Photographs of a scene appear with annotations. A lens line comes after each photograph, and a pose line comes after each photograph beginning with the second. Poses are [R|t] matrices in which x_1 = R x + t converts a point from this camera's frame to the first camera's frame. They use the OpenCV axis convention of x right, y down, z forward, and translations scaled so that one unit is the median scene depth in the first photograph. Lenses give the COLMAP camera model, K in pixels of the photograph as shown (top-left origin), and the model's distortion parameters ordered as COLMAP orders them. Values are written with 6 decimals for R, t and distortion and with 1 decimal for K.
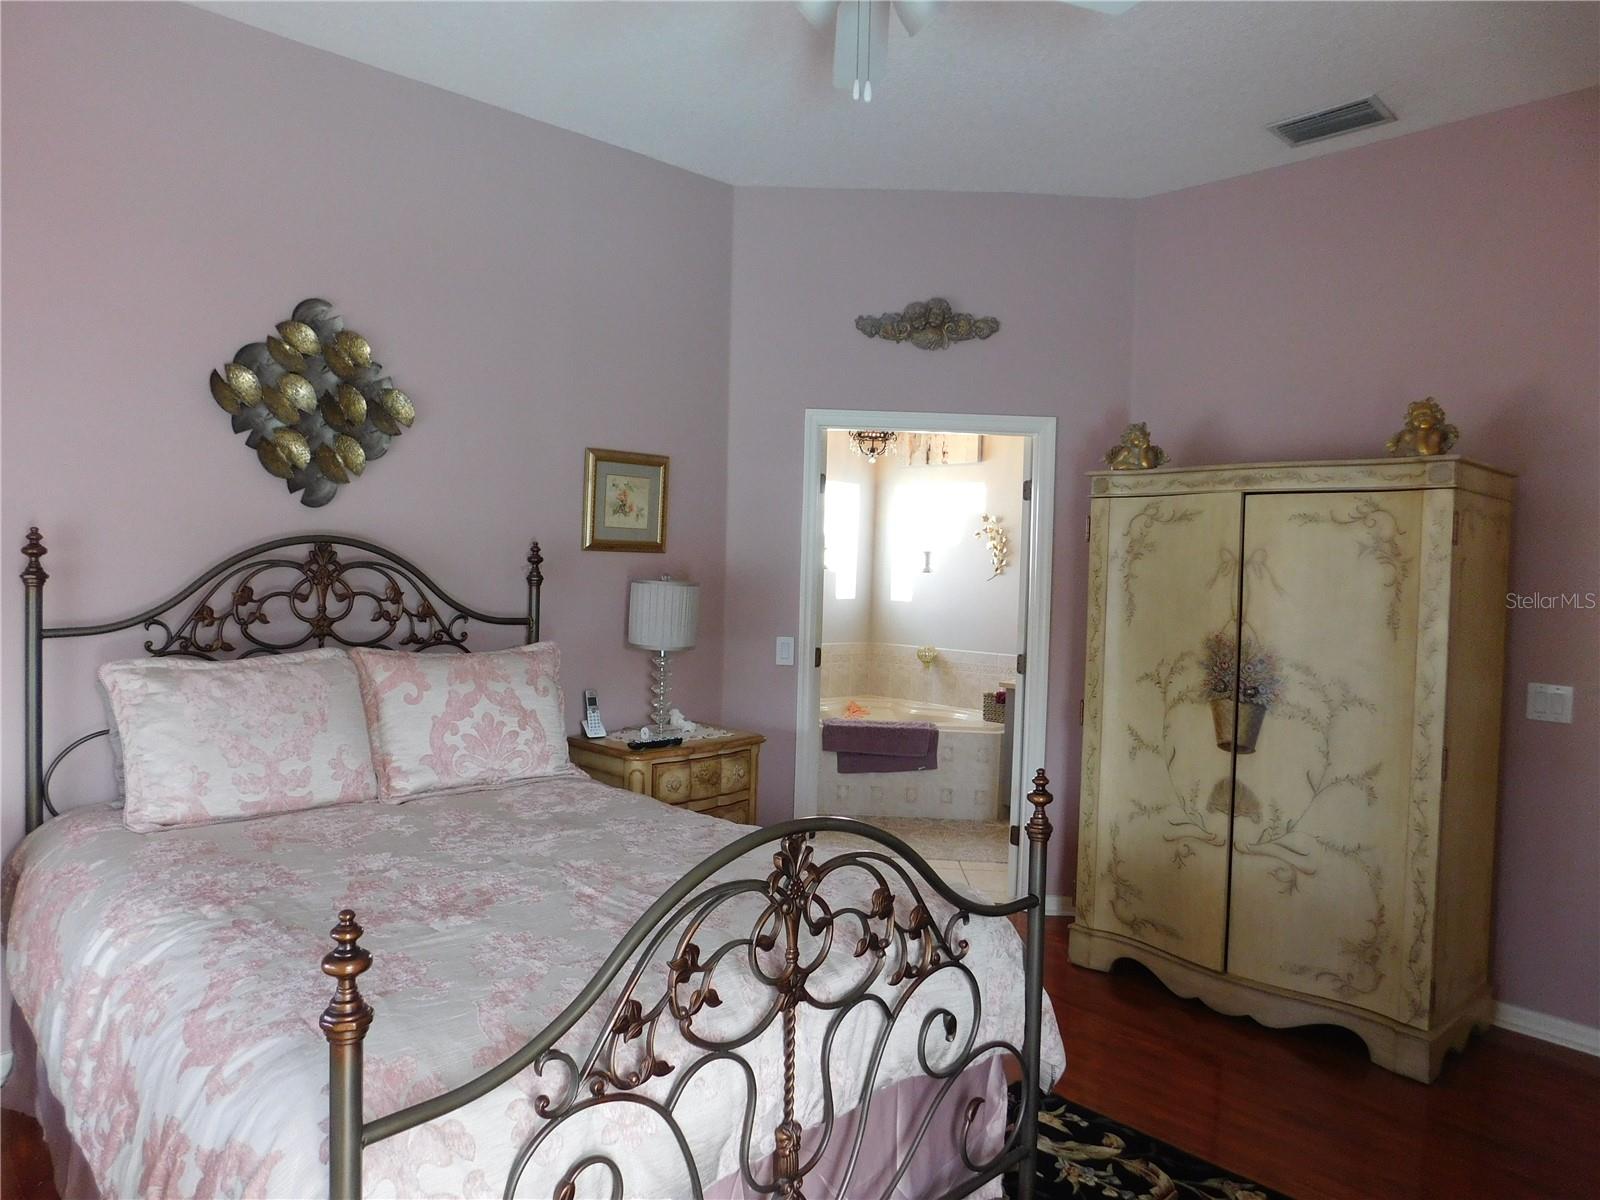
lens RADIAL K [[1049.4, 0, 800.0], [0, 1049.4, 600.0], [0, 0, 1]] dist [-0.059080, 0.044789]
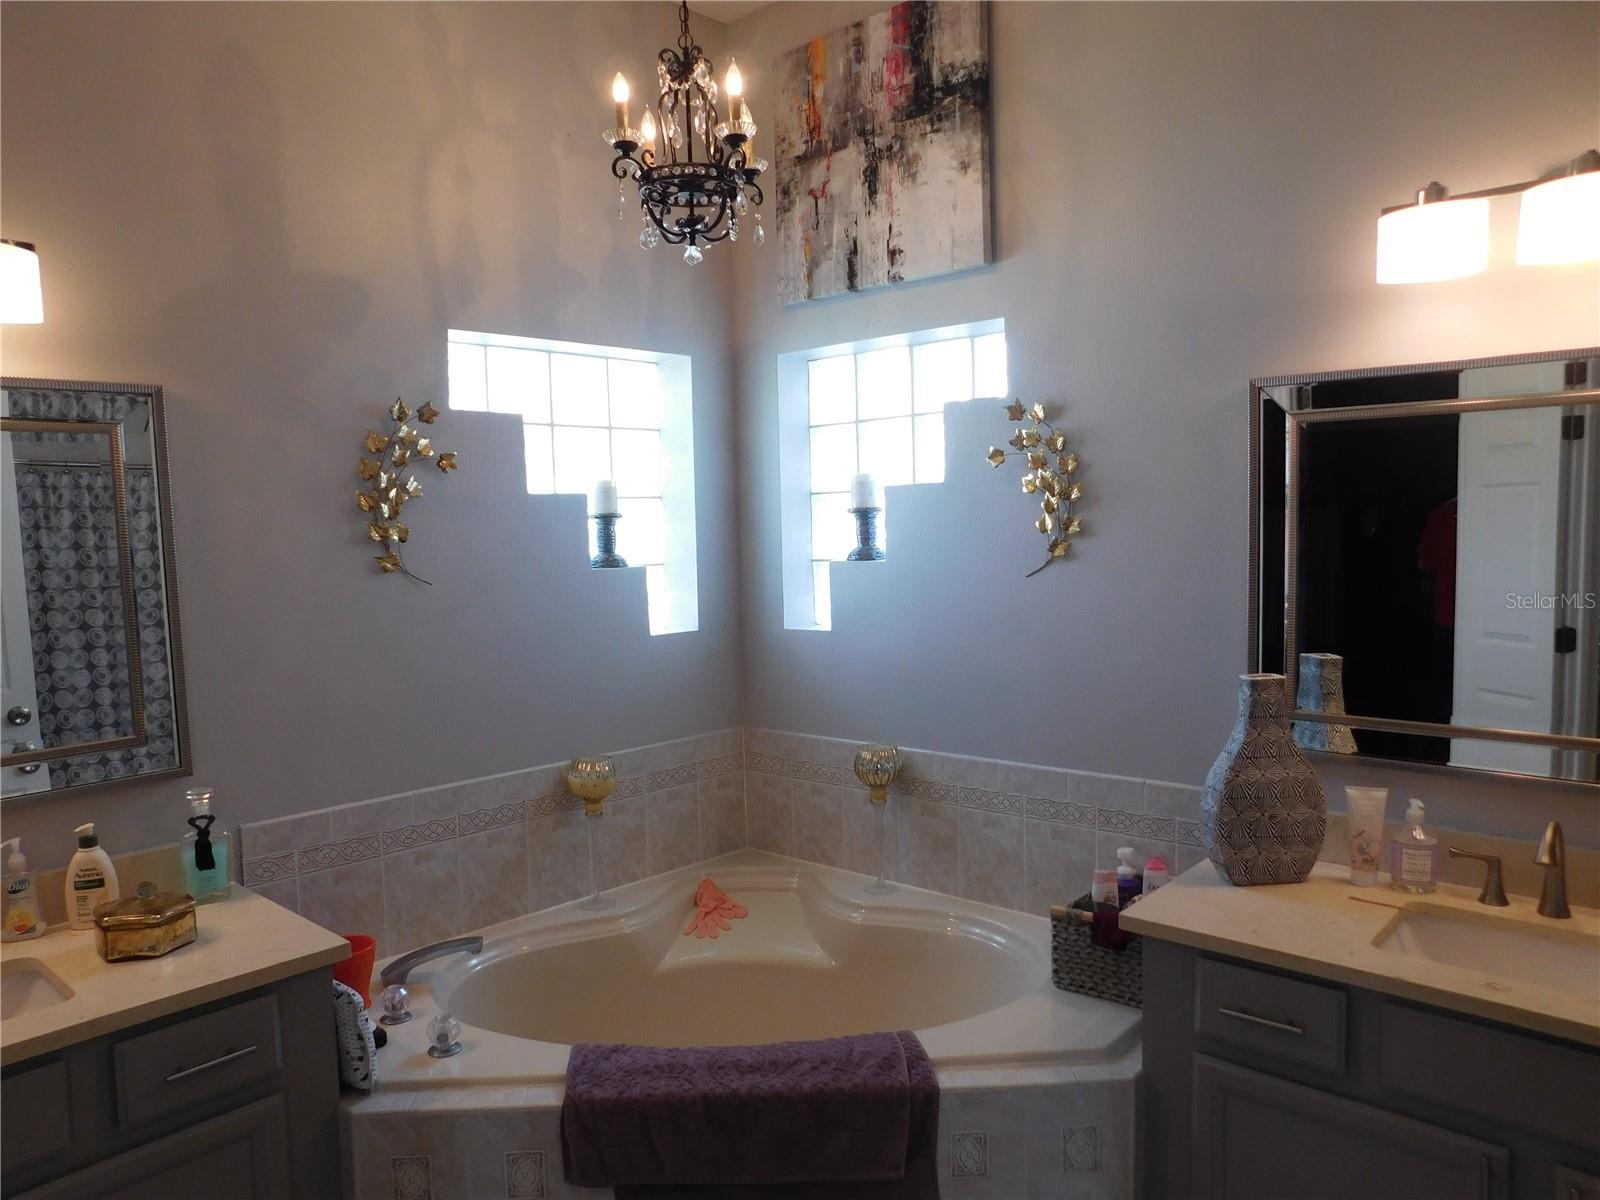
lens RADIAL K [[1108.1, 0, 800.0], [0, 1108.1, 600.0], [0, 0, 1]] dist [-0.110224, 0.139804]
pose [[0.995841, -0.061954, 0.066796, 0.067722], [0.059493, 0.997497, 0.038224, -0.029244], [-0.068997, -0.034091, 0.997034, 0.589948]]
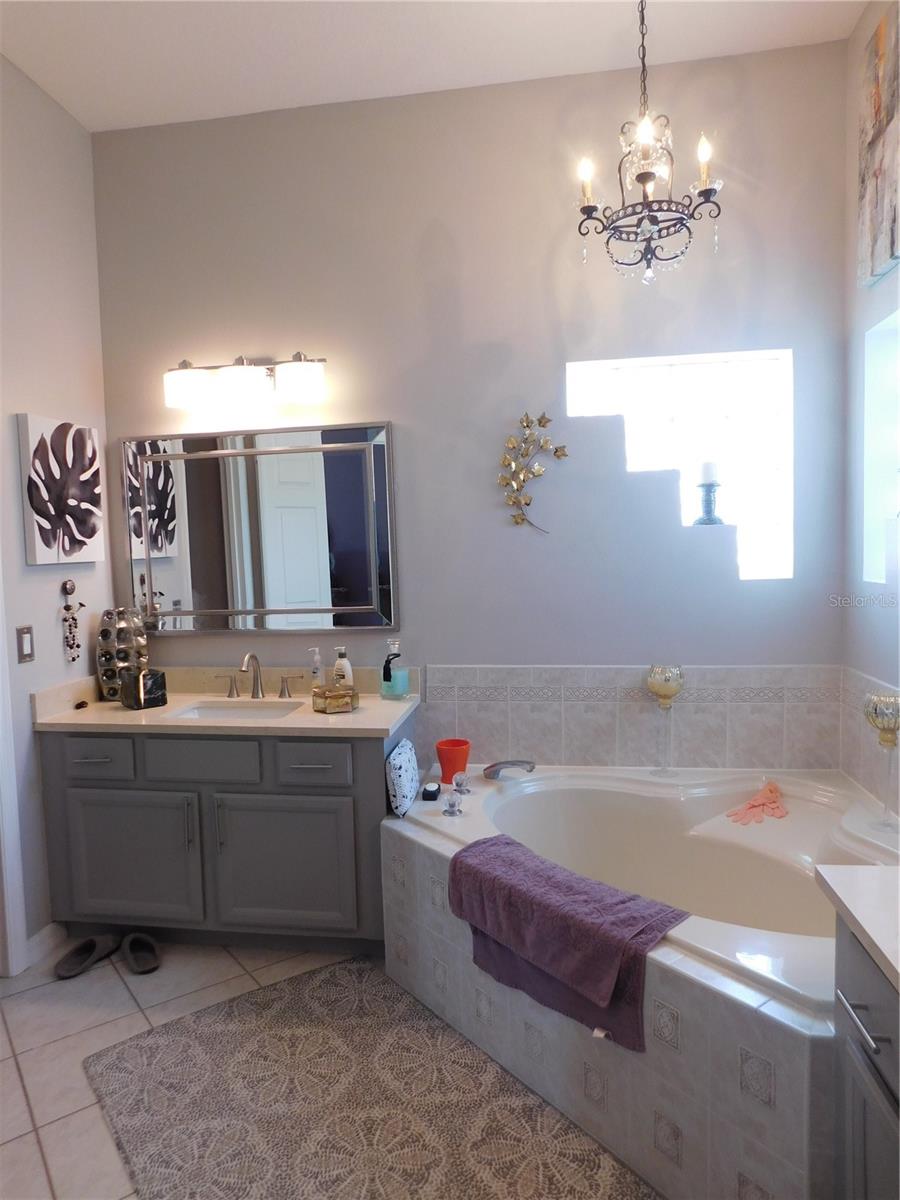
lens RADIAL K [[787.1, 0, 450.0], [0, 787.1, 600.0], [0, 0, 1]] dist [-0.059080, 0.044789]
pose [[0.618637, 0.009363, -0.785621, 0.258341], [0.023500, 0.999261, 0.030415, -0.006475], [0.785325, -0.037278, 0.617960, 0.675288]]
